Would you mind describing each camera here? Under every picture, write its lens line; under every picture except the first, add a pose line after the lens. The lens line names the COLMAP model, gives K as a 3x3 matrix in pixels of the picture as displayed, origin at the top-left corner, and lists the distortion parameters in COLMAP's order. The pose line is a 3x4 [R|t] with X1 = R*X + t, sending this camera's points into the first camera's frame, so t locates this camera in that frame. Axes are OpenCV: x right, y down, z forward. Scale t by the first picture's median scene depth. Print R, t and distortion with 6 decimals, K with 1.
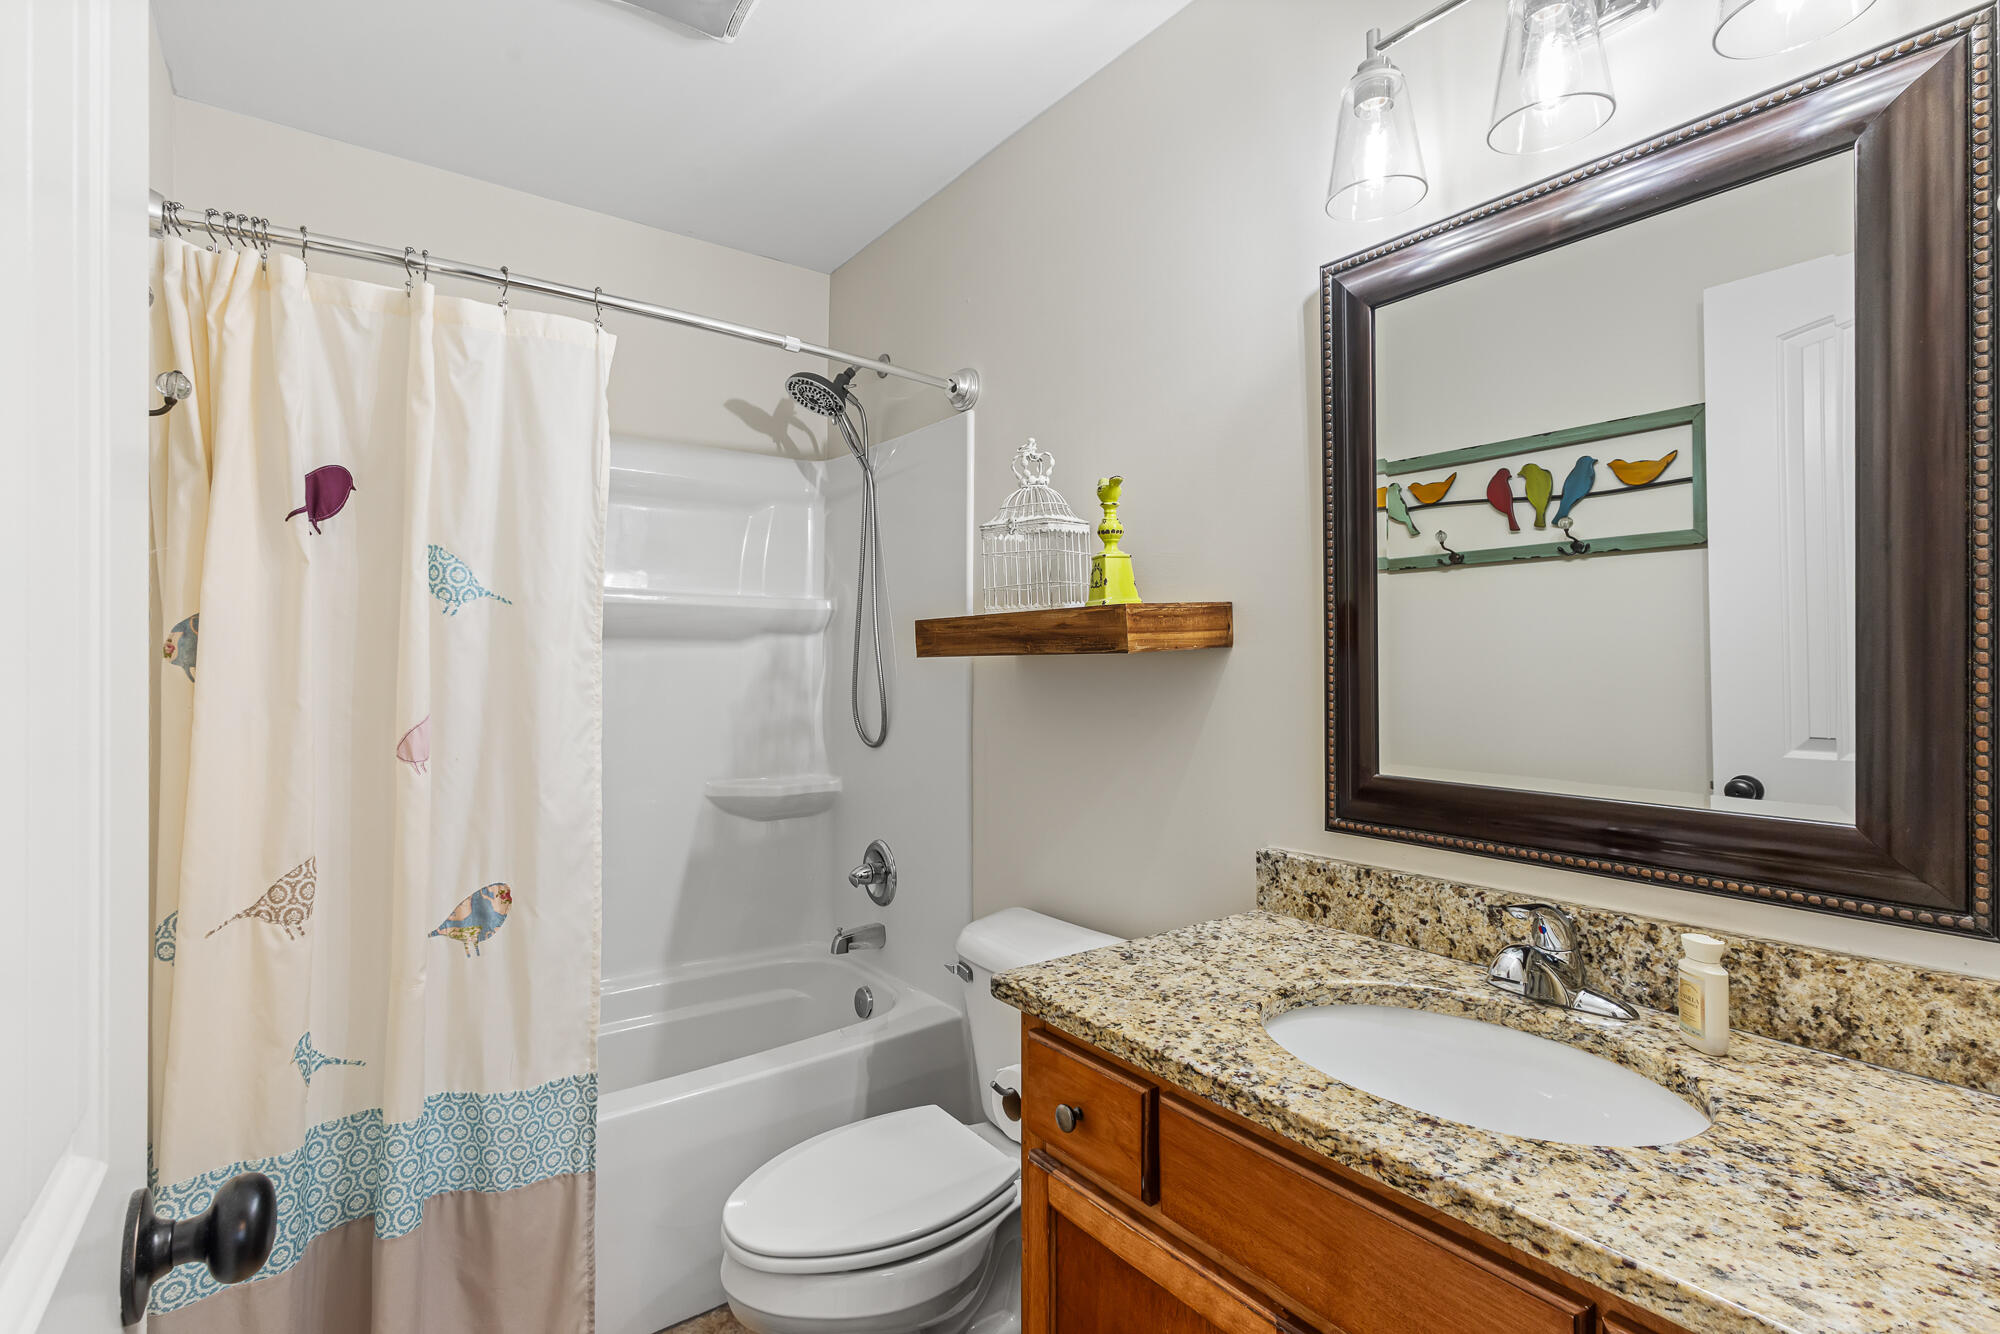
lens RADIAL K [[939.4, 0, 1005.6], [0, 939.4, 659.7], [0, 0, 1]] dist [-0.000568, 0.000863]
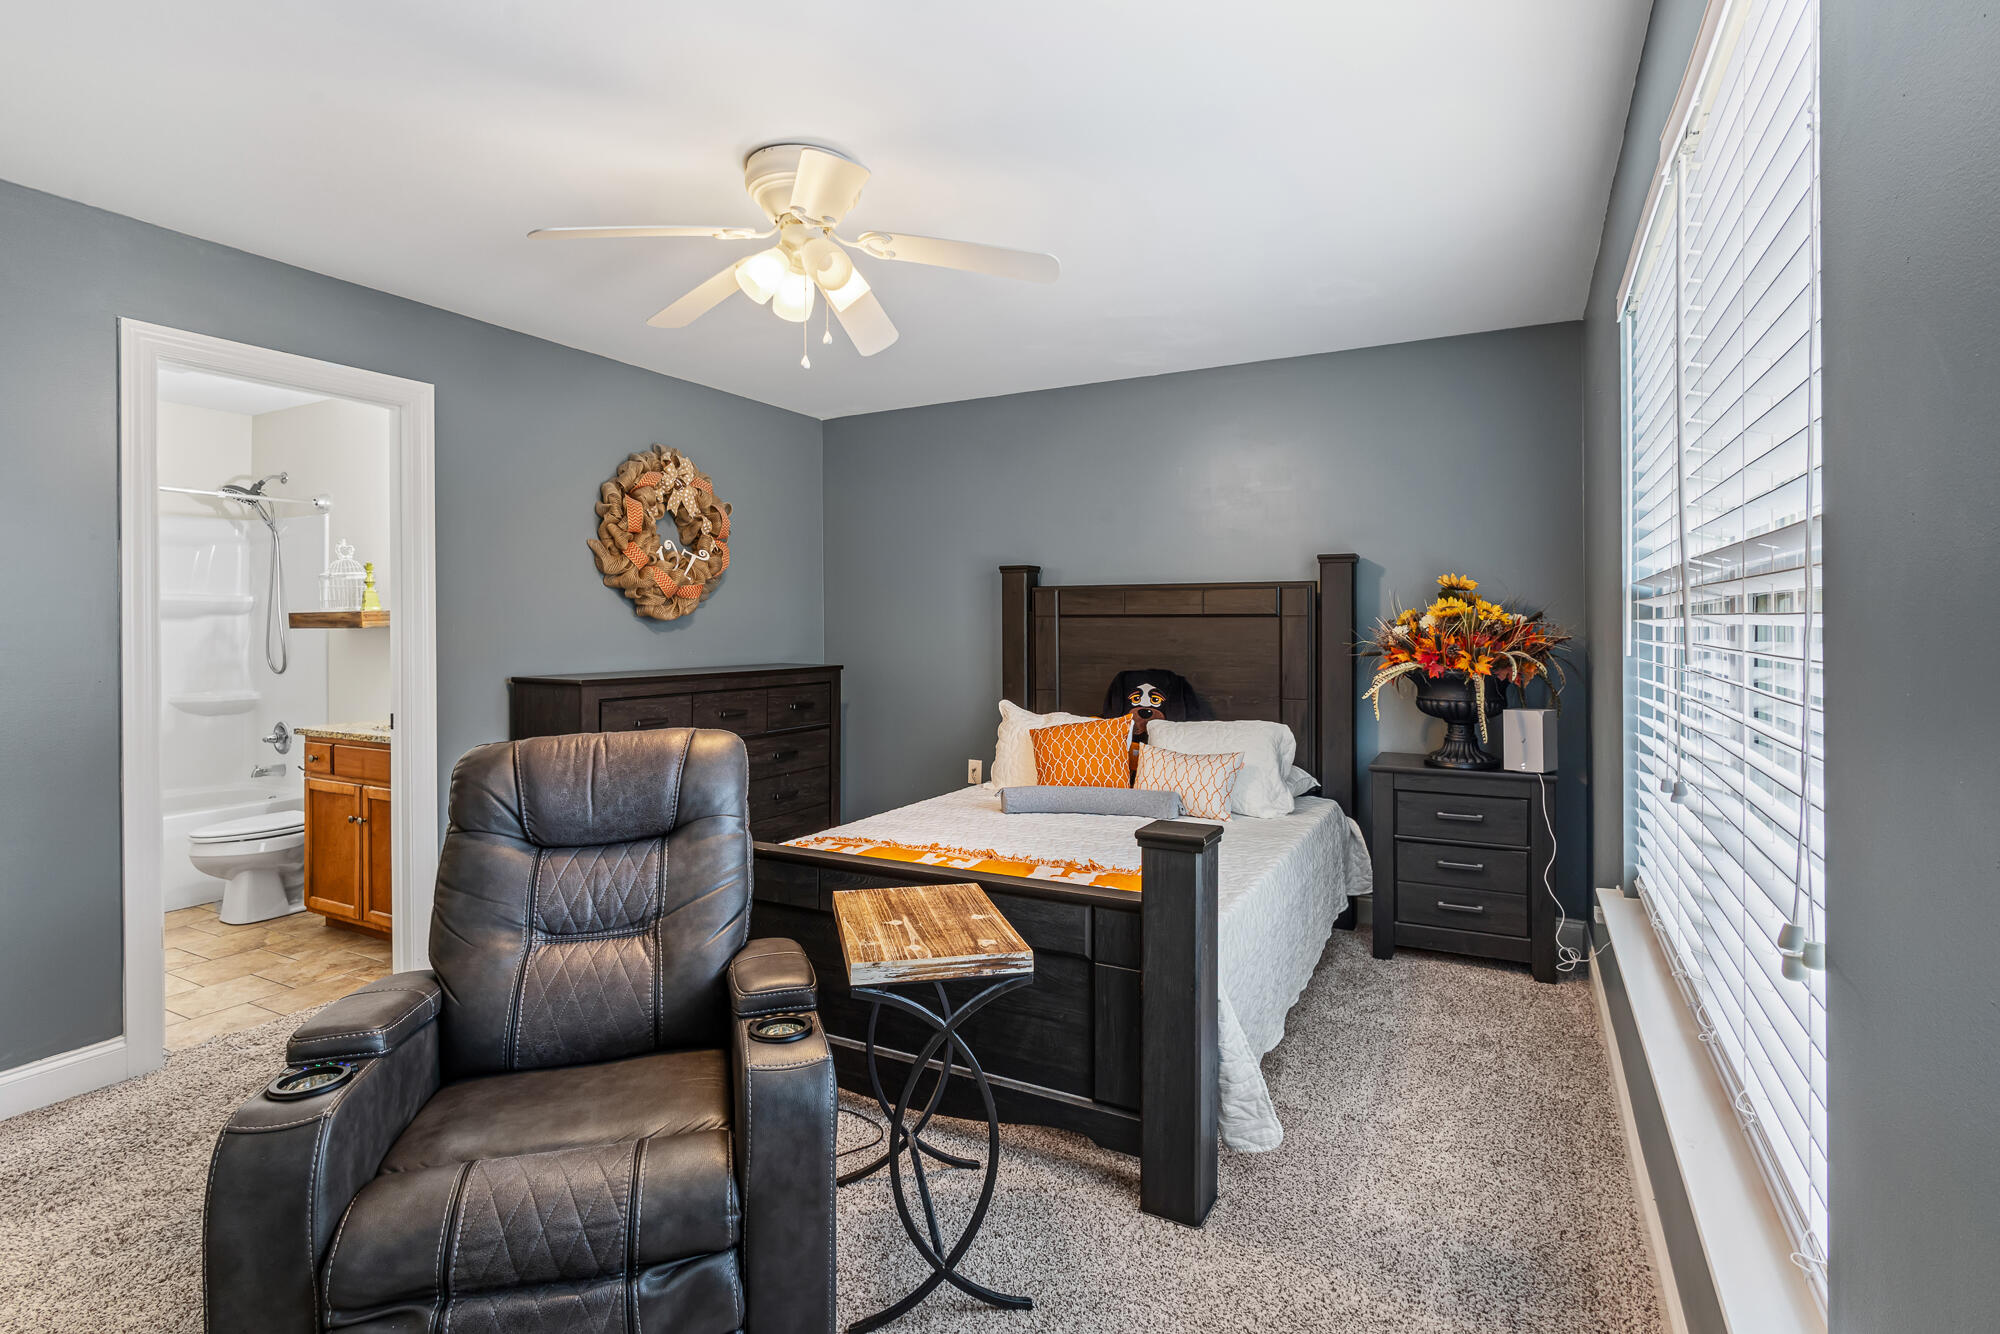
lens RADIAL K [[968.4, 0, 1001.0], [0, 968.4, 663.5], [0, 0, 1]] dist [-0.002081, 0.001536]
pose [[0.911030, 0.000124, 0.412340, 0.404391], [-0.012713, 0.999533, 0.027787, -0.003386], [-0.412144, -0.030557, 0.910606, -1.473910]]
